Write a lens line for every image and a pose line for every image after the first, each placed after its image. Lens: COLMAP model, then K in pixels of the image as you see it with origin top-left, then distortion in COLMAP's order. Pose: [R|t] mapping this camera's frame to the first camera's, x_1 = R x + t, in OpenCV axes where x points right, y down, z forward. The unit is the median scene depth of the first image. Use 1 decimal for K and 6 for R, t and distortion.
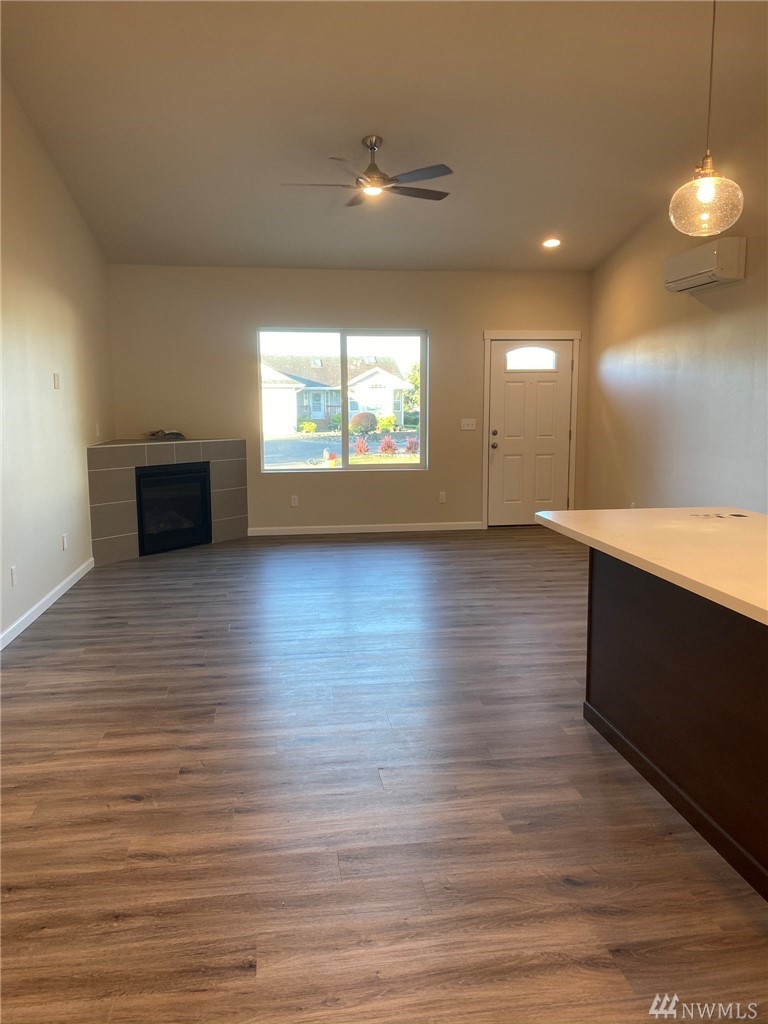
lens RADIAL K [[784.4, 0, 380.0], [0, 784.4, 511.2], [0, 0, 1]] dist [-0.003064, 0.014465]
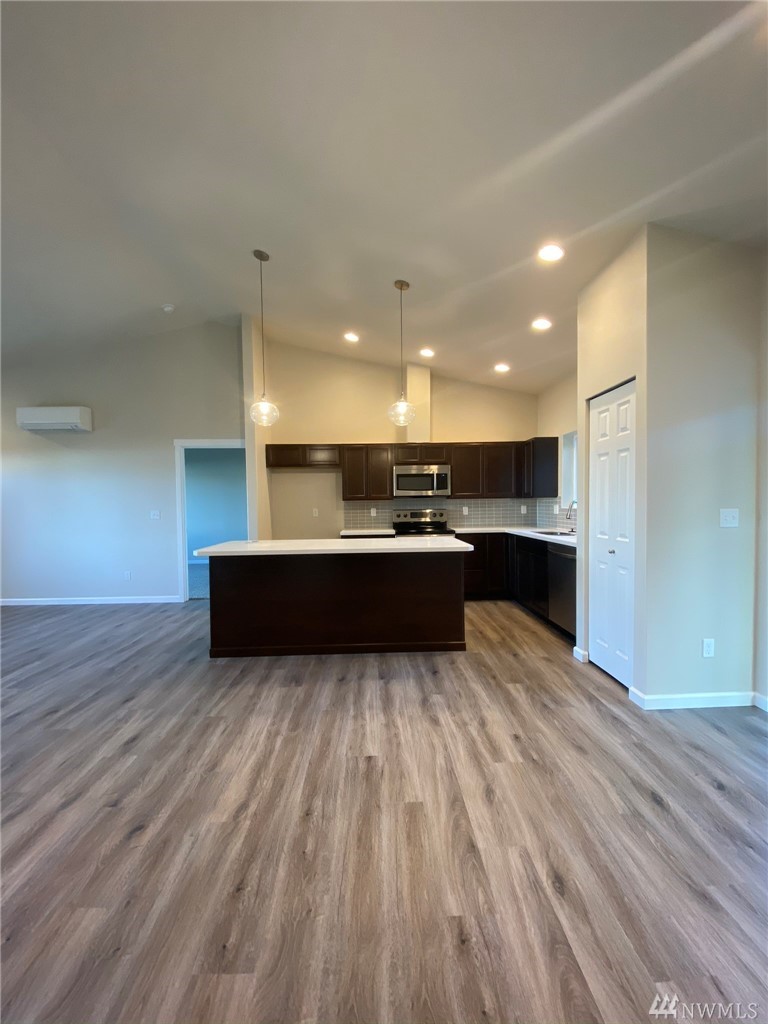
lens RADIAL K [[410.9, 0, 384.3], [0, 410.9, 520.1], [0, 0, 1]] dist [0.023008, -0.021120]
pose [[0.116117, -0.036634, 0.992560, -0.707558], [0.150692, 0.988401, 0.018851, -0.022008], [-0.981738, 0.147381, 0.120291, 0.442764]]
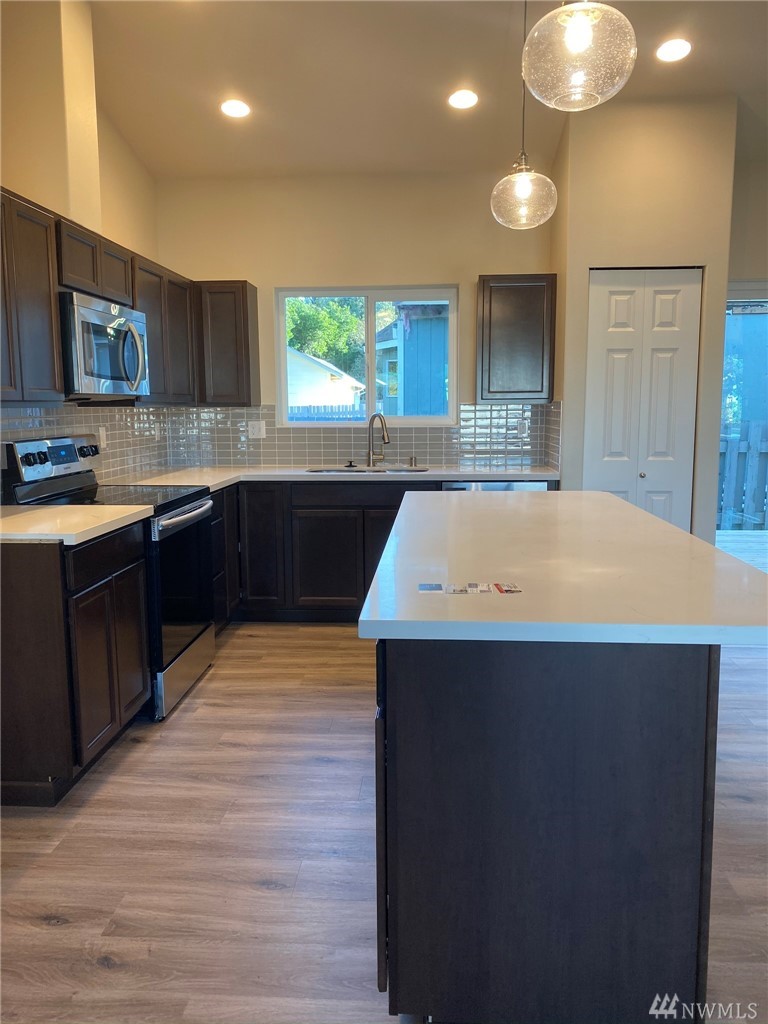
lens RADIAL K [[776.7, 0, 384.0], [0, 776.7, 512.0], [0, 0, 1]] dist [0.001348, -0.006383]
pose [[-0.976843, -0.017867, 0.213211, 0.371282], [0.040095, 0.963567, 0.264445, -0.175852], [-0.210167, 0.266870, -0.940537, 1.446303]]
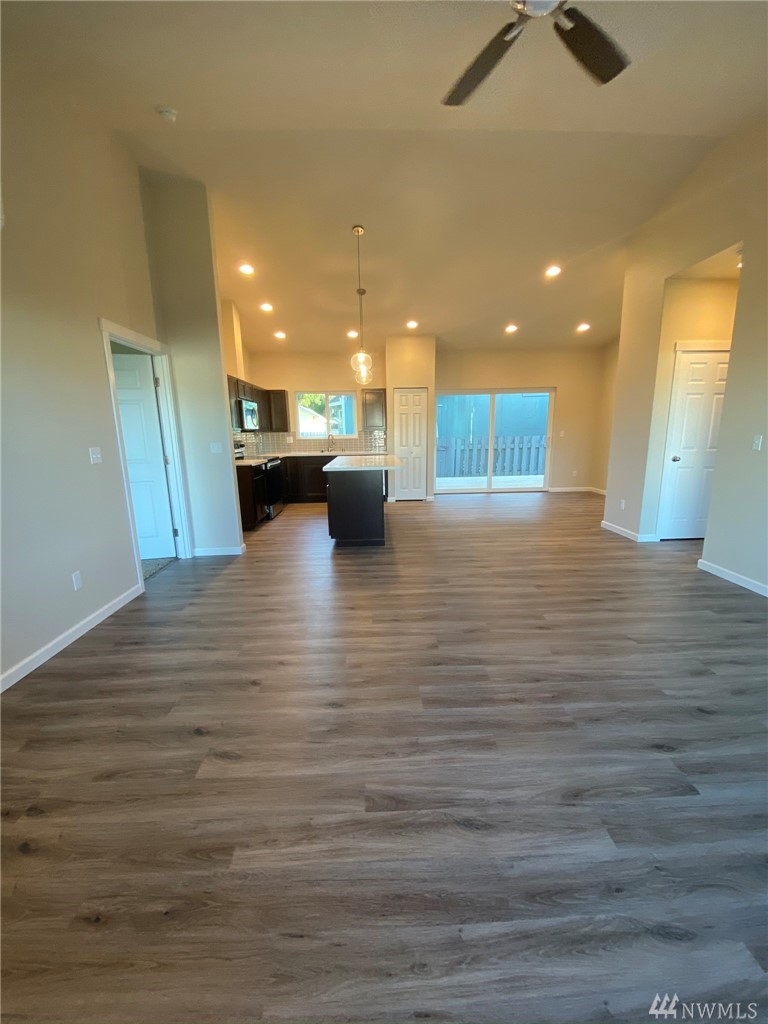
lens RADIAL K [[410.9, 0, 384.3], [0, 410.9, 520.1], [0, 0, 1]] dist [0.023008, -0.021120]
pose [[-0.993209, -0.003702, 0.116281, 0.114226], [0.036317, 0.939683, 0.340113, -0.295962], [-0.110526, 0.342026, -0.933168, 2.369116]]
